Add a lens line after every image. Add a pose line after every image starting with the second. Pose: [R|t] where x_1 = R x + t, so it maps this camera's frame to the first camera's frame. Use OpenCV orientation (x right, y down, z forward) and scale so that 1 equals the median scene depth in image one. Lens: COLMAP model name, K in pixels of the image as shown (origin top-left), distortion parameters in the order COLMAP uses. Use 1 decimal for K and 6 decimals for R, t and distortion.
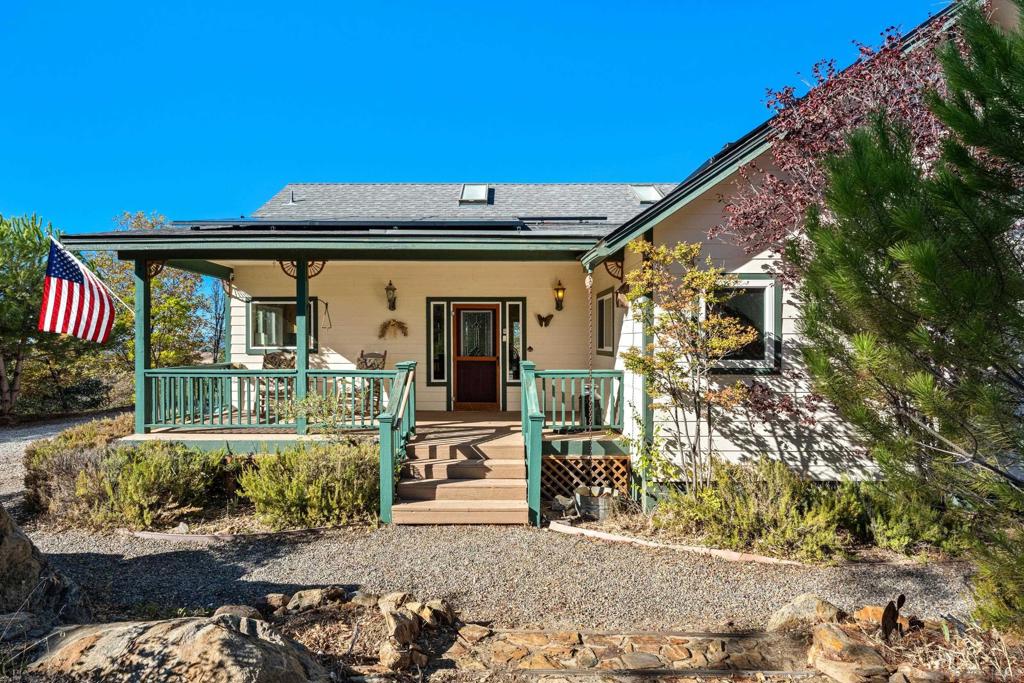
lens RADIAL K [[506.2, 0, 512.0], [0, 506.2, 341.5], [0, 0, 1]] dist [-0.002129, -0.000092]
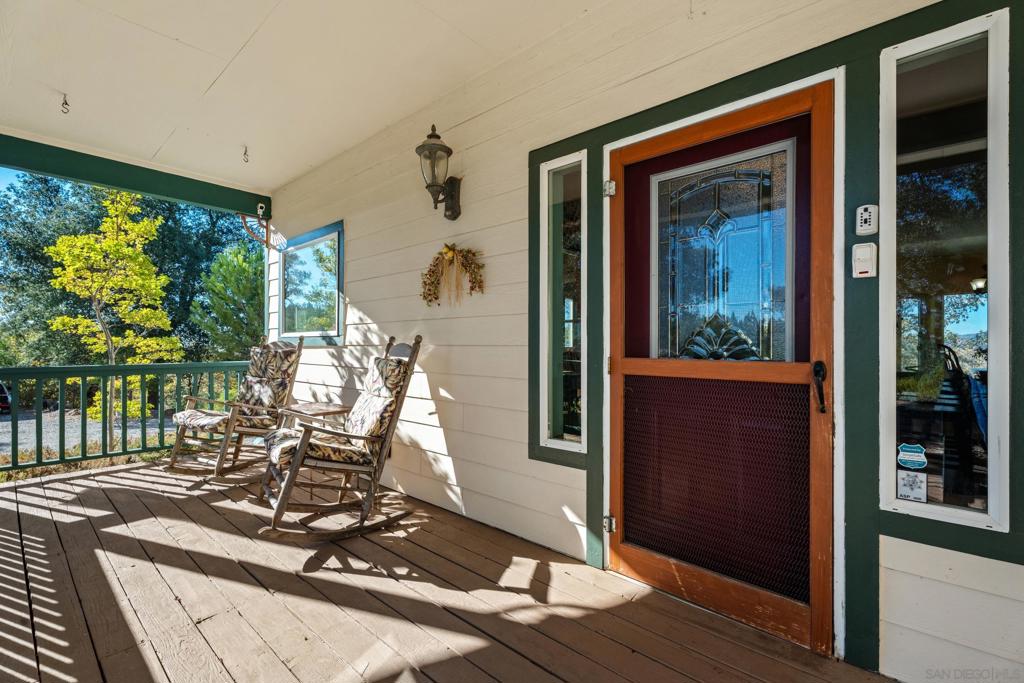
lens RADIAL K [[457.0, 0, 511.9], [0, 457.0, 346.2], [0, 0, 1]] dist [0.004440, 0.000267]
pose [[0.754463, 0.004359, -0.656328, -0.002693], [-0.008993, 0.999953, -0.003697, 0.025235], [0.656281, 0.008691, 0.754466, 0.795906]]
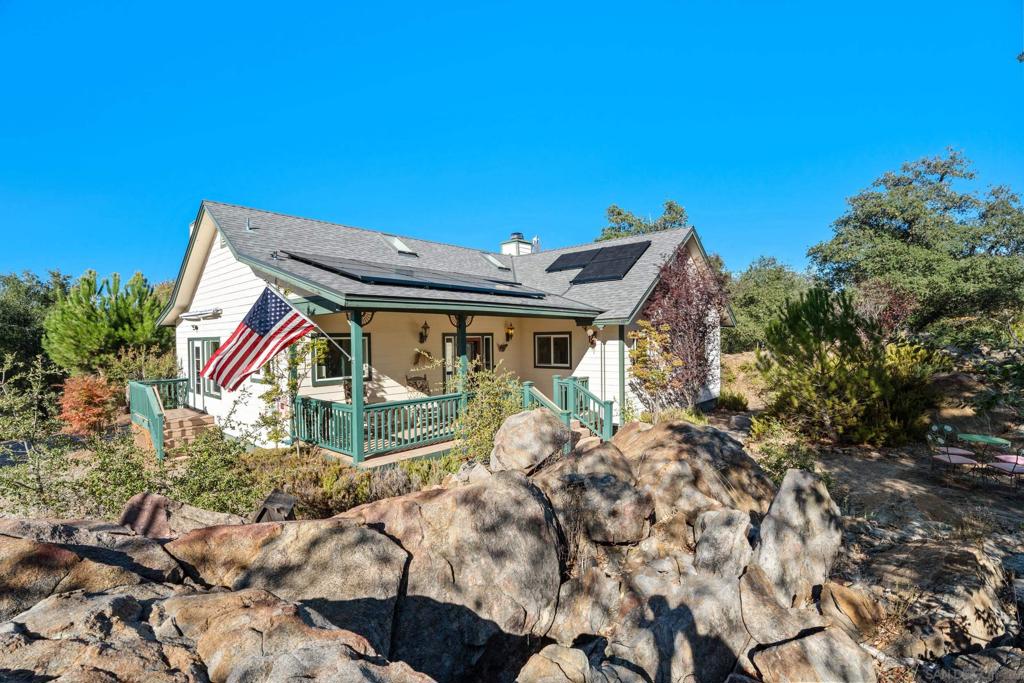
lens RADIAL K [[466.0, 0, 512.0], [0, 466.0, 341.5], [0, 0, 1]] dist [-0.001514, -0.000063]
pose [[0.655019, -0.016783, 0.755426, -1.003008], [0.014723, 0.999847, 0.009447, -0.074432], [-0.755469, 0.004934, 0.655165, 0.030797]]
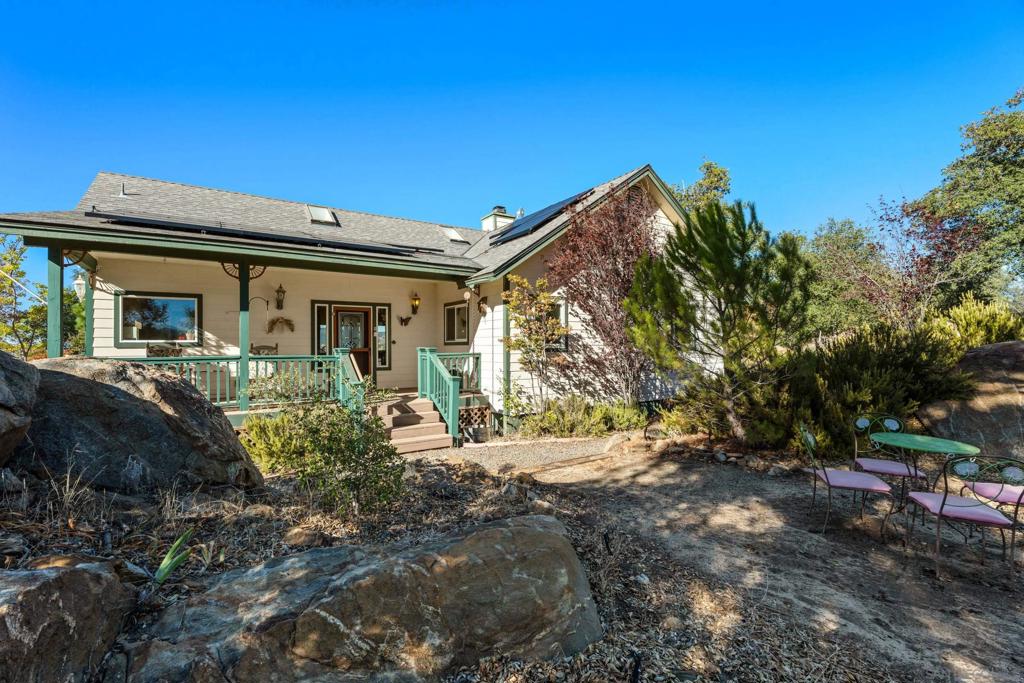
lens RADIAL K [[457.0, 0, 511.9], [0, 457.0, 346.2], [0, 0, 1]] dist [0.004440, 0.000267]
pose [[0.832515, -0.004361, 0.553986, -0.377751], [0.007664, 0.999964, -0.003644, 0.032292], [-0.553950, 0.007280, 0.832518, -0.188179]]
